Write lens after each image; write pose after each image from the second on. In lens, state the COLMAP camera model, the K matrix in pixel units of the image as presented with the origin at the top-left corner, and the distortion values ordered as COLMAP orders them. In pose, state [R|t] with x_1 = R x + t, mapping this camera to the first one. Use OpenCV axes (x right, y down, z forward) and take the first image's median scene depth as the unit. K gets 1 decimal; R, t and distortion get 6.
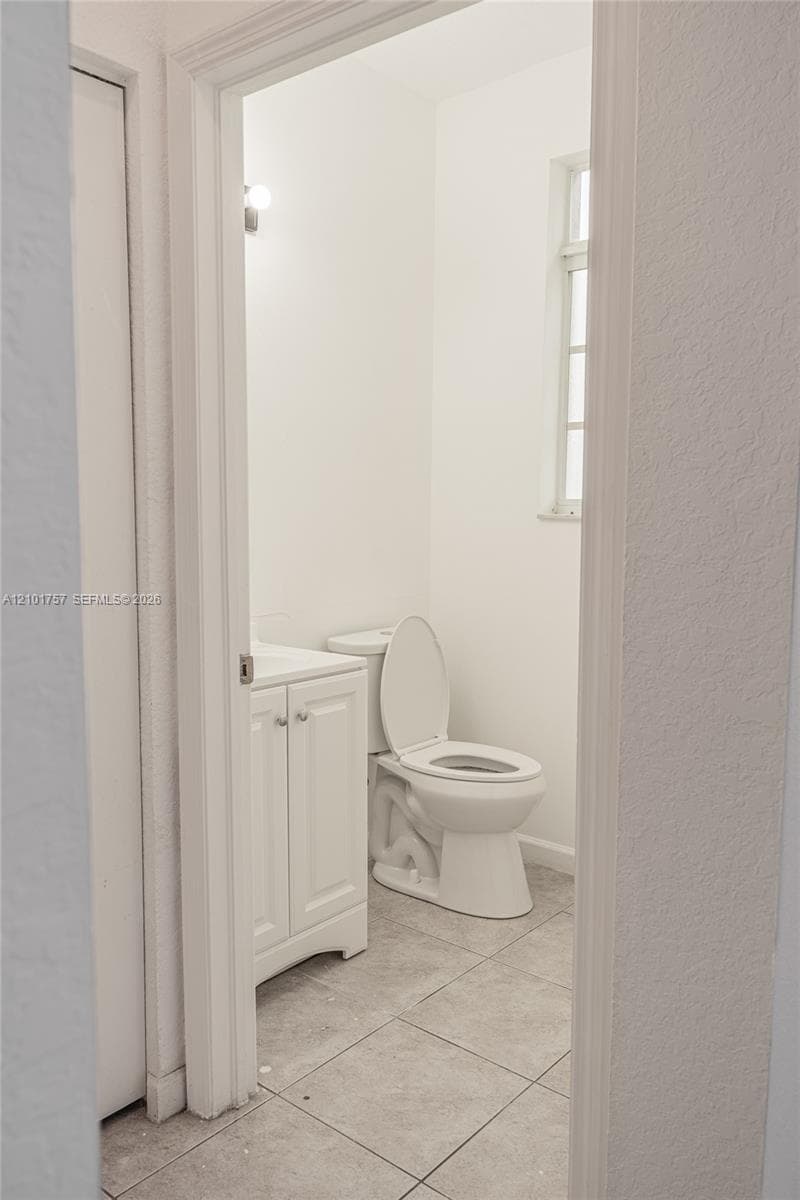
lens RADIAL K [[923.1, 0, 400.0], [0, 923.1, 600.0], [0, 0, 1]] dist [-0.001105, -0.015637]
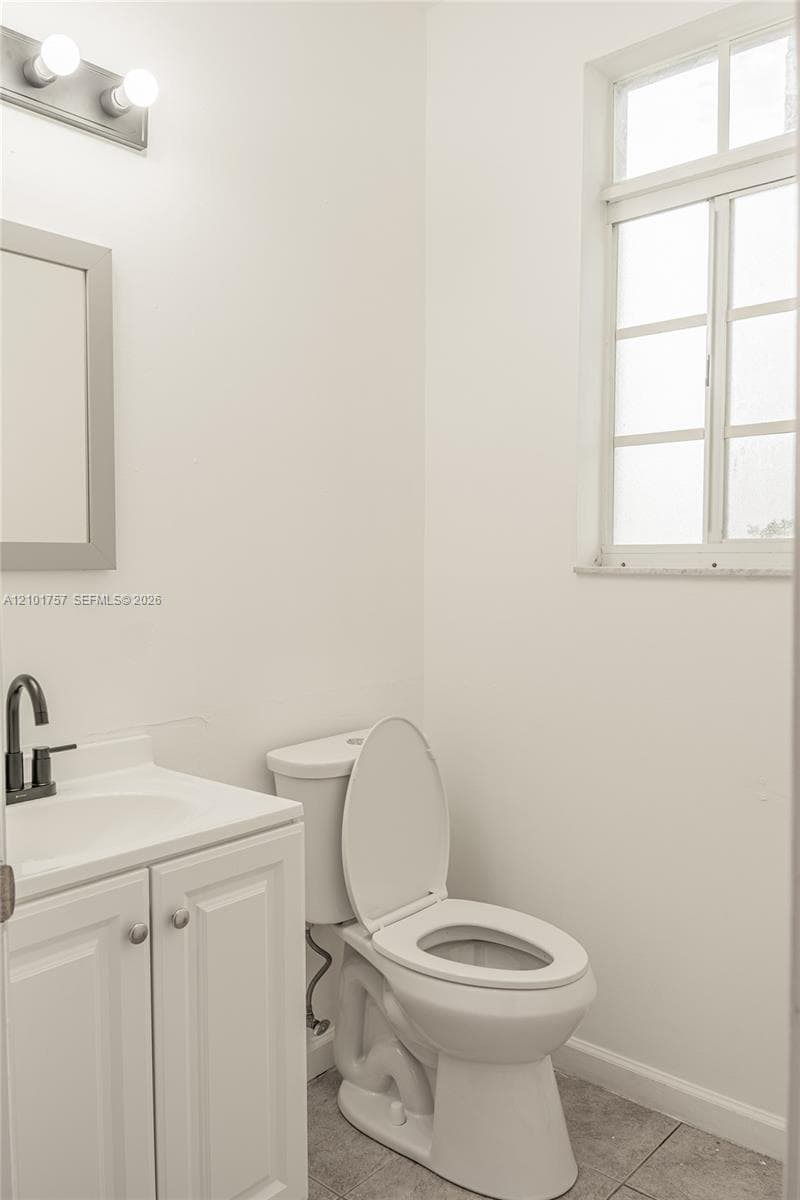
lens RADIAL K [[923.1, 0, 400.0], [0, 923.1, 600.0], [0, 0, 1]] dist [-0.001105, -0.015637]
pose [[0.999587, -0.007439, -0.027772, 0.039318], [0.005914, 0.998492, -0.054575, -0.032584], [0.028136, 0.054388, 0.998123, 0.321348]]
